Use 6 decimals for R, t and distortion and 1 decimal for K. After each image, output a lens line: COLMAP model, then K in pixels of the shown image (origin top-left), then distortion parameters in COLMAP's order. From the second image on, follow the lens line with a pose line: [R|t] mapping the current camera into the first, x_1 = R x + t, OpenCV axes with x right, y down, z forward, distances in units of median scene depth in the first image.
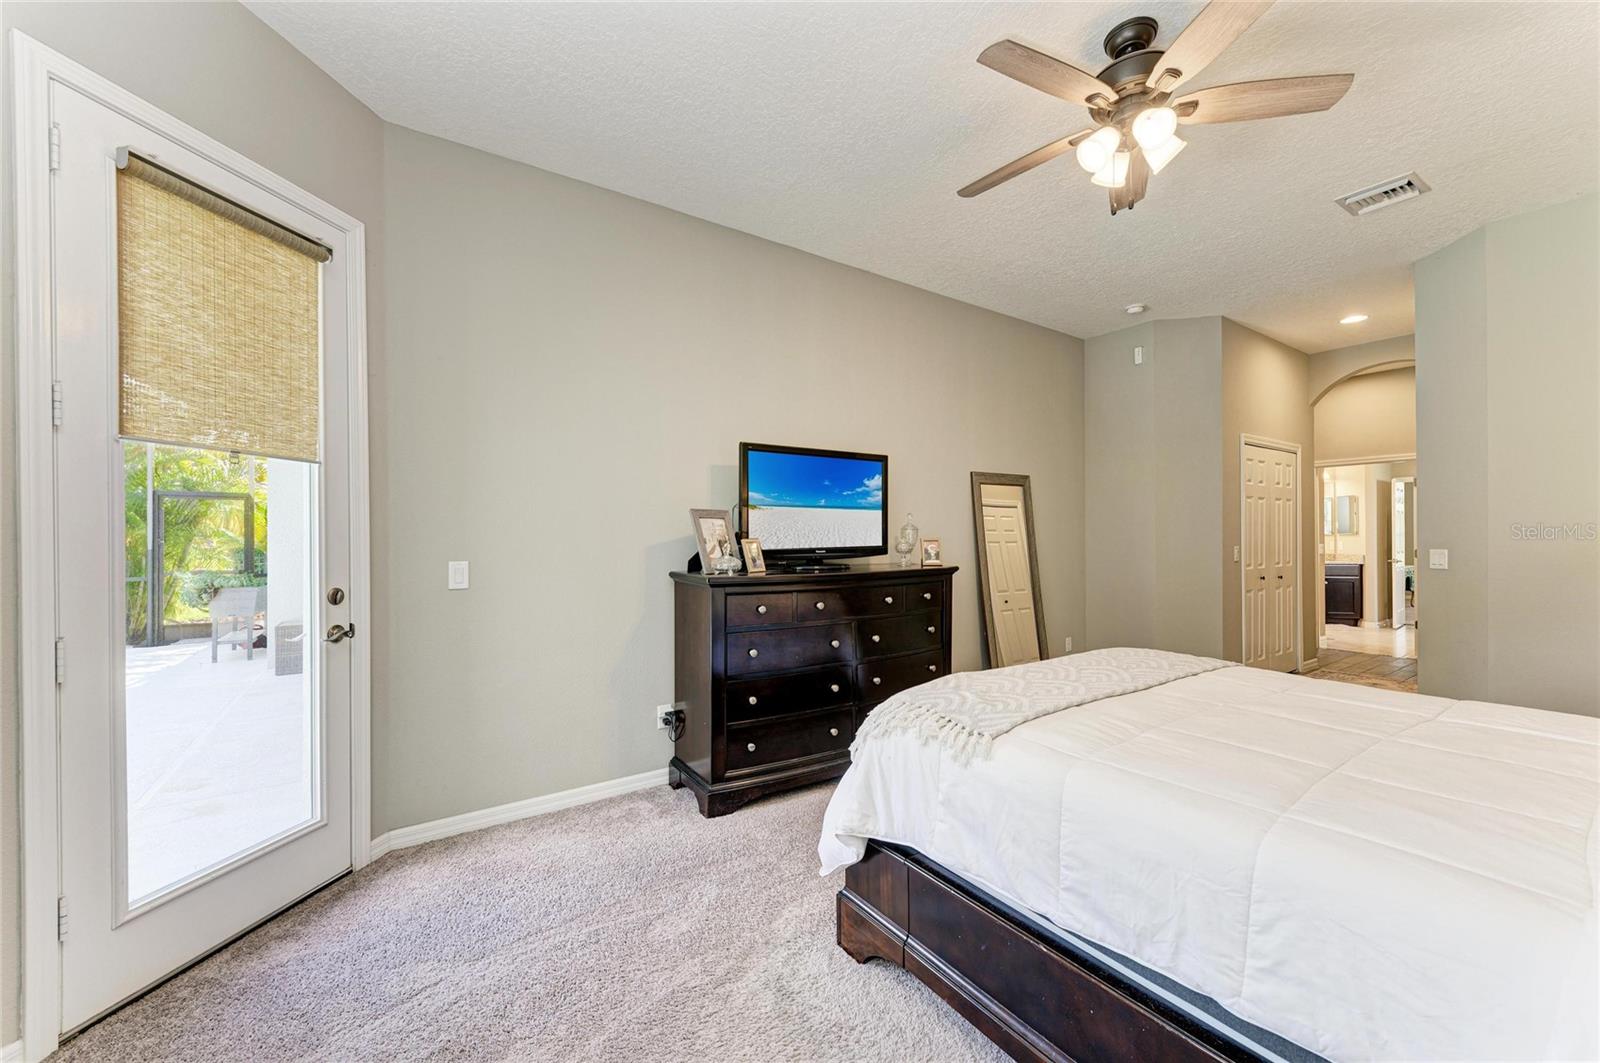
lens RADIAL K [[624.6, 0, 800.0], [0, 624.6, 531.5], [0, 0, 1]] dist [0.017457, 0.000053]
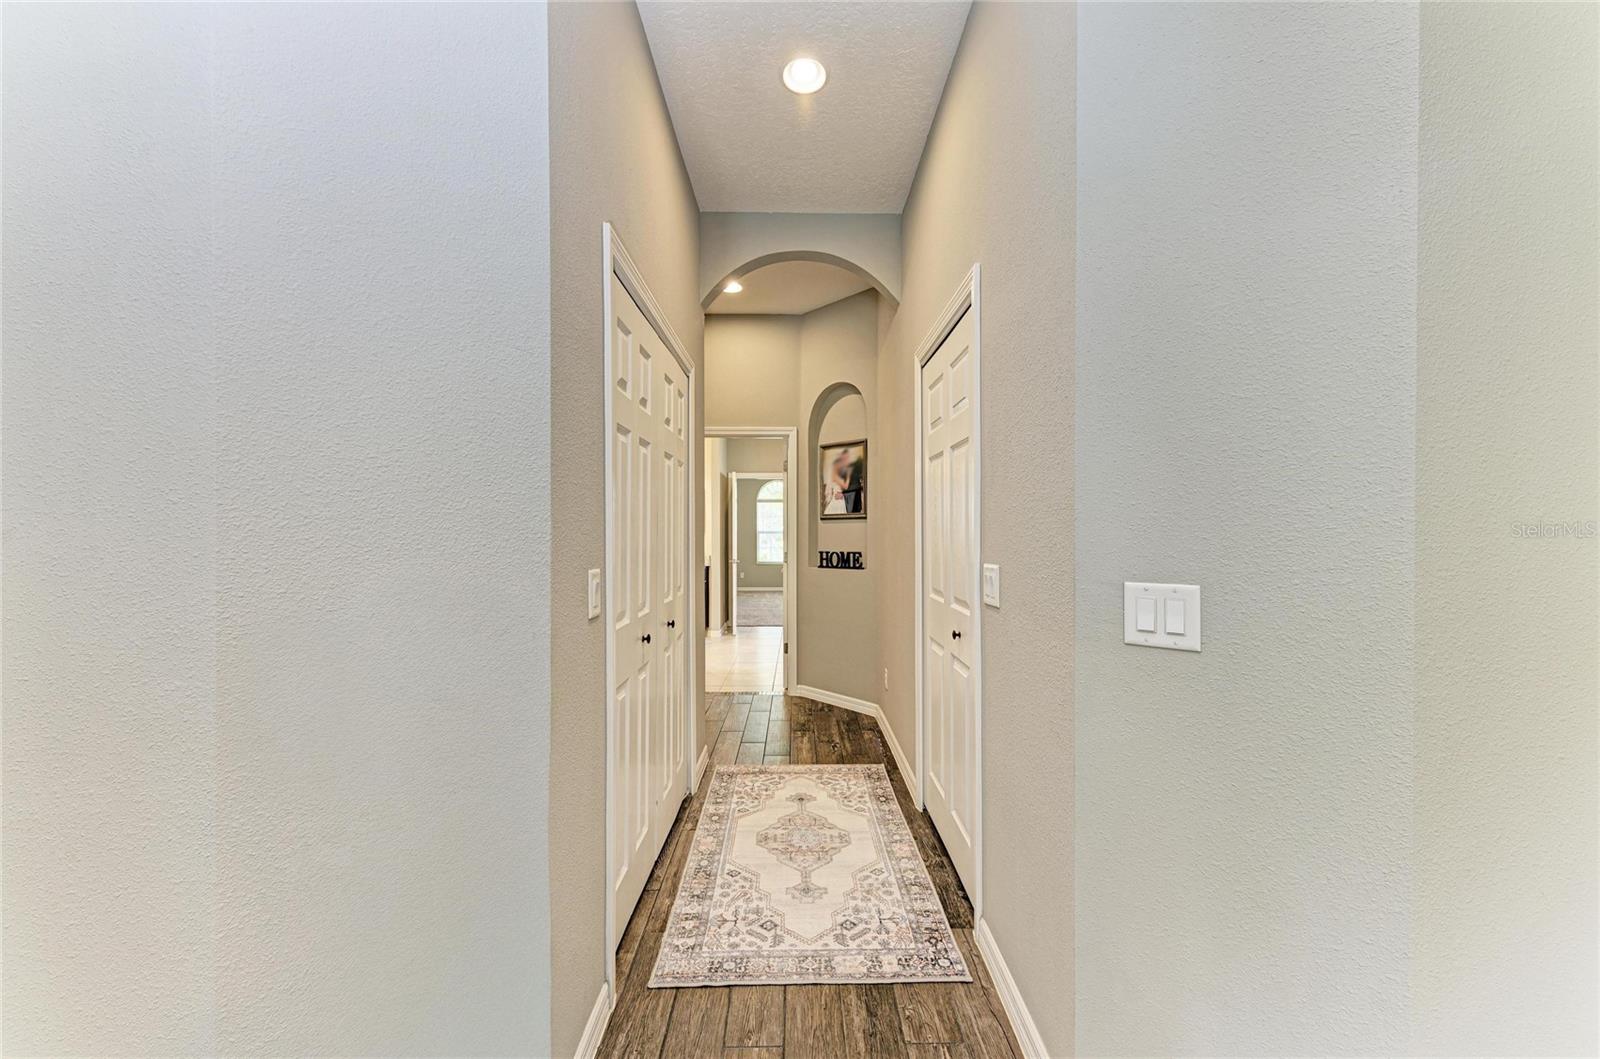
lens RADIAL K [[560.9, 0, 798.7], [0, 560.9, 532.2], [0, 0, 1]] dist [0.000200, -0.000061]
pose [[0.564483, -0.004392, 0.825433, 0.500979], [-0.003430, 0.999965, 0.007666, 0.001732], [-0.825438, -0.007158, 0.564448, 0.730372]]
